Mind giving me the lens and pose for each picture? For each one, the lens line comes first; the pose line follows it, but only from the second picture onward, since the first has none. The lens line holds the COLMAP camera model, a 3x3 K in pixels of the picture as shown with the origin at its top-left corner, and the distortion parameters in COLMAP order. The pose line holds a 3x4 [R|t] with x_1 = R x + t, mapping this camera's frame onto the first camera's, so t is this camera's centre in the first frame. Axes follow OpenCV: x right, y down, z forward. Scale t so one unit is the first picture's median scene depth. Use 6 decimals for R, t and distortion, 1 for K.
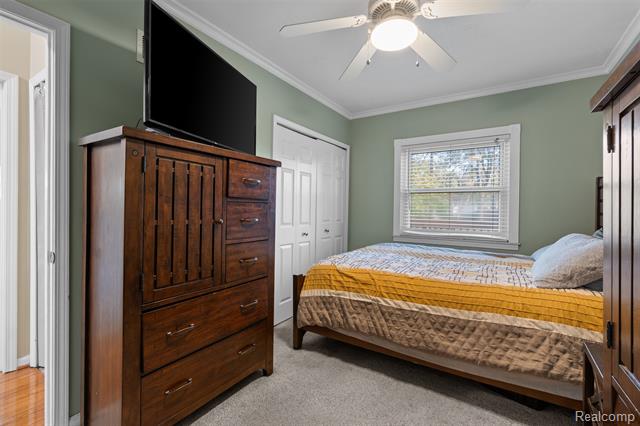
lens RADIAL K [[291.1, 0, 321.3], [0, 291.1, 212.8], [0, 0, 1]] dist [-0.005019, 0.000777]
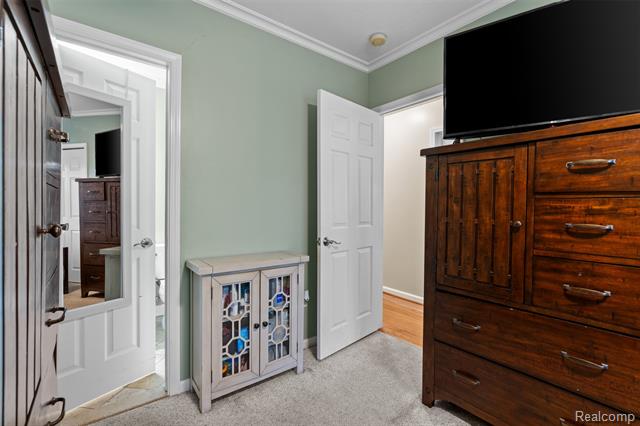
lens RADIAL K [[291.1, 0, 320.5], [0, 291.1, 209.9], [0, 0, 1]] dist [-0.005019, 0.000777]
pose [[-0.338578, 0.005319, -0.940923, 0.662887], [-0.012215, 0.999875, 0.010047, -0.012210], [0.940859, 0.014895, -0.338471, 0.831357]]
